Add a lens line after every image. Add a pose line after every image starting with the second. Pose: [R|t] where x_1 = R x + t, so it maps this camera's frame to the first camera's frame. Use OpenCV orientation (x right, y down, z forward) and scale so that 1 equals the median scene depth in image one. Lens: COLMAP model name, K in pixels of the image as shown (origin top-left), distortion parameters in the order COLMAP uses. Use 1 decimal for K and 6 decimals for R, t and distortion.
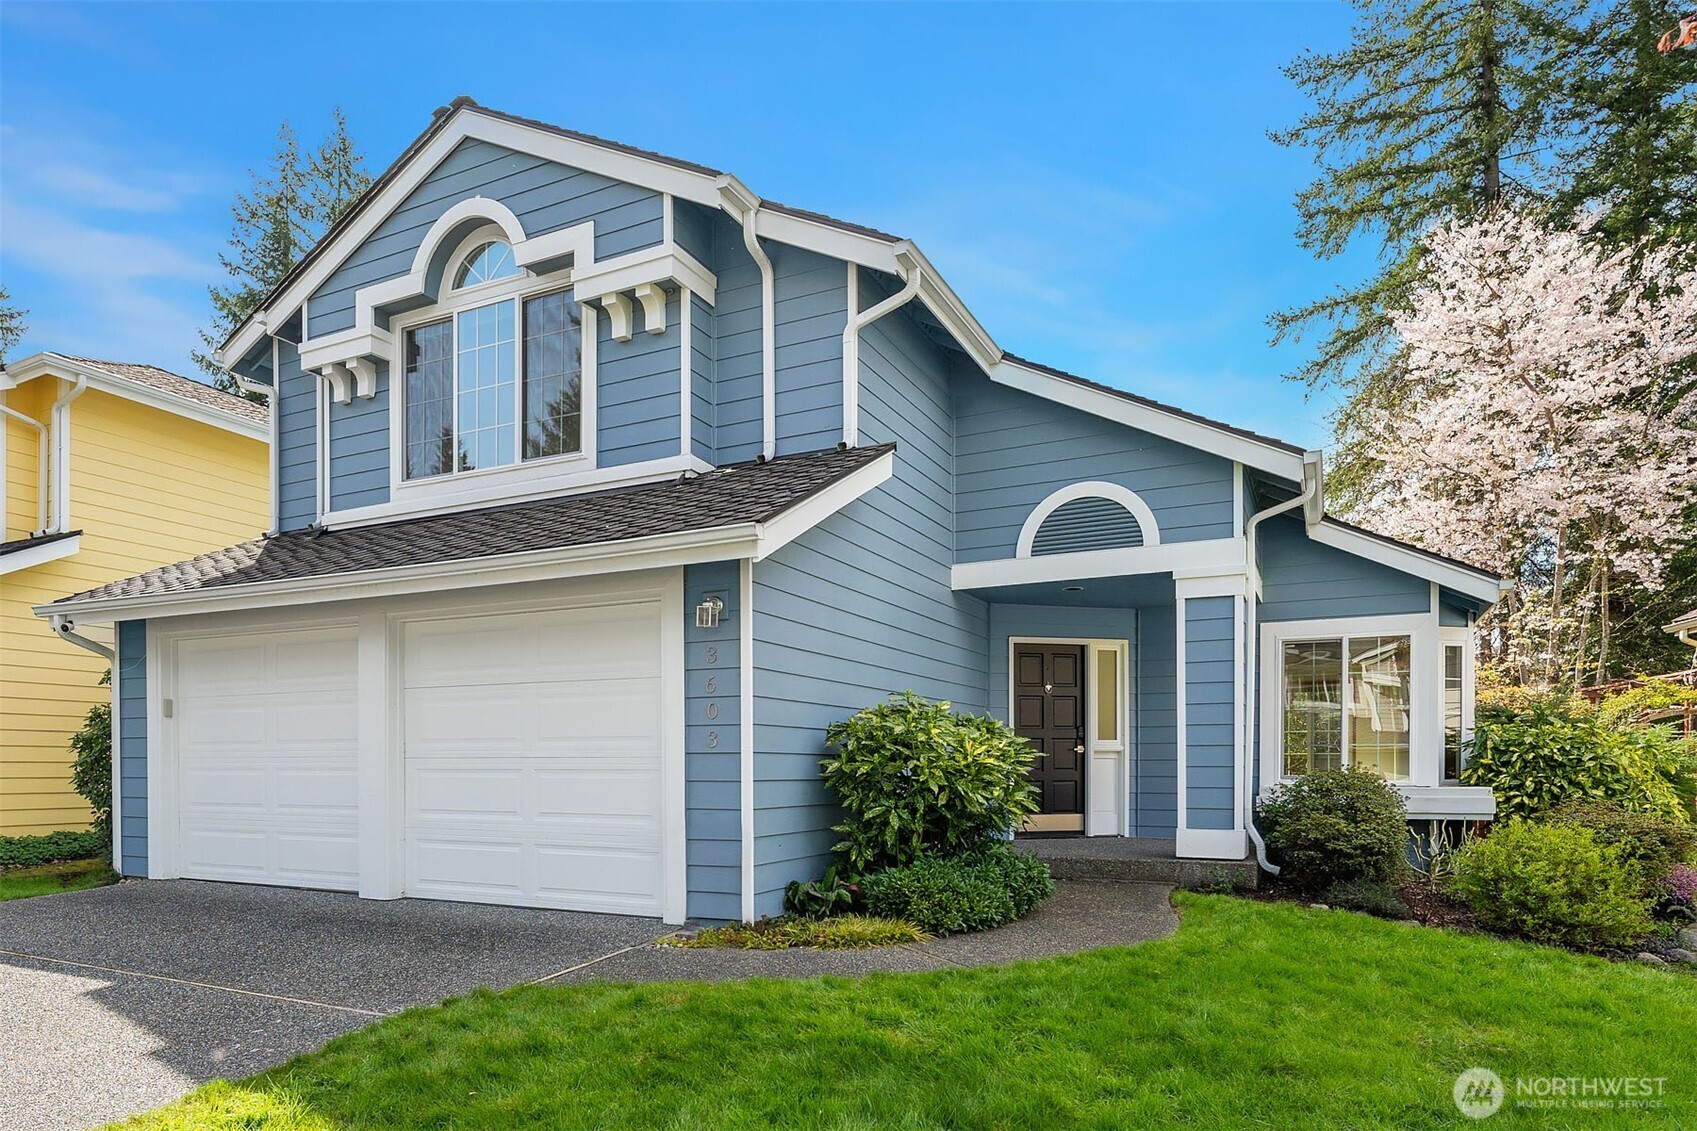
lens RADIAL K [[955.6, 0, 848.6], [0, 955.6, 632.2], [0, 0, 1]] dist [-0.001050, -0.001045]
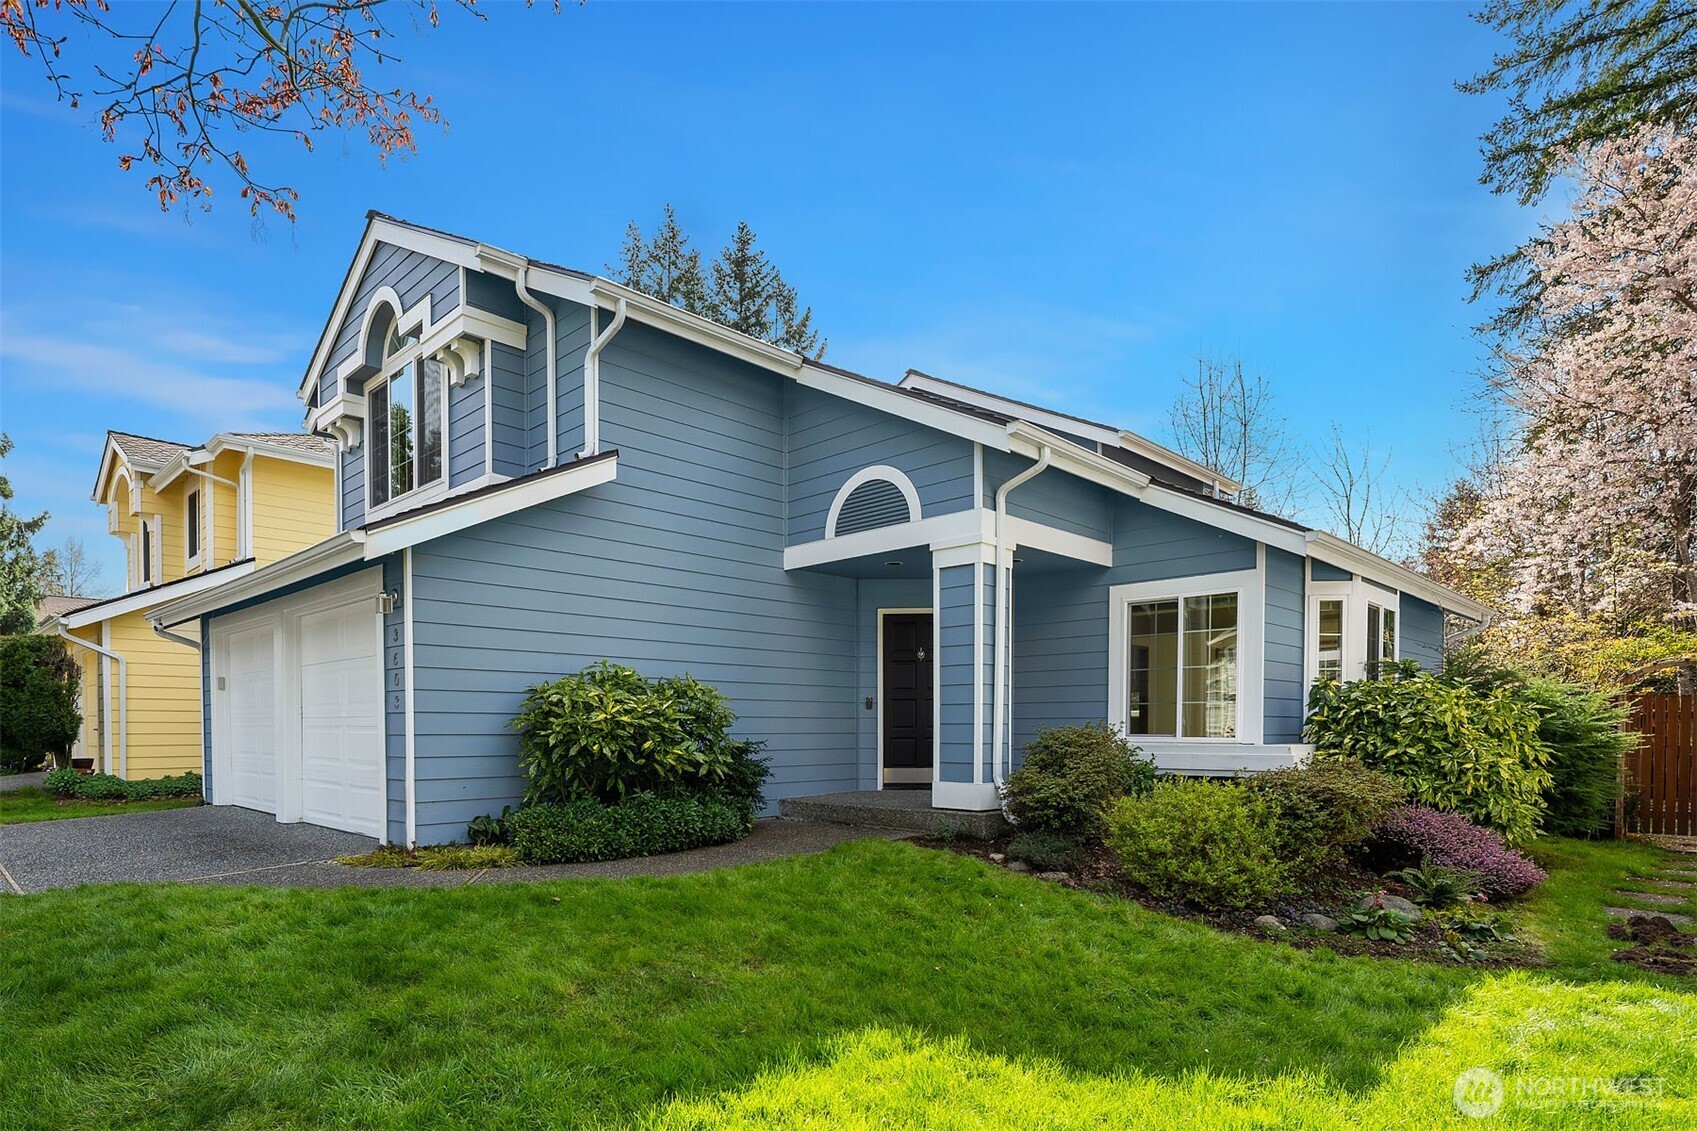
lens RADIAL K [[828.8, 0, 836.8], [0, 828.8, 621.9], [0, 0, 1]] dist [-0.000721, 0.000071]
pose [[0.965130, -0.033652, -0.259600, 0.456896], [0.037061, 0.999279, 0.008247, 0.012504], [0.259135, -0.017580, 0.965681, 0.062707]]
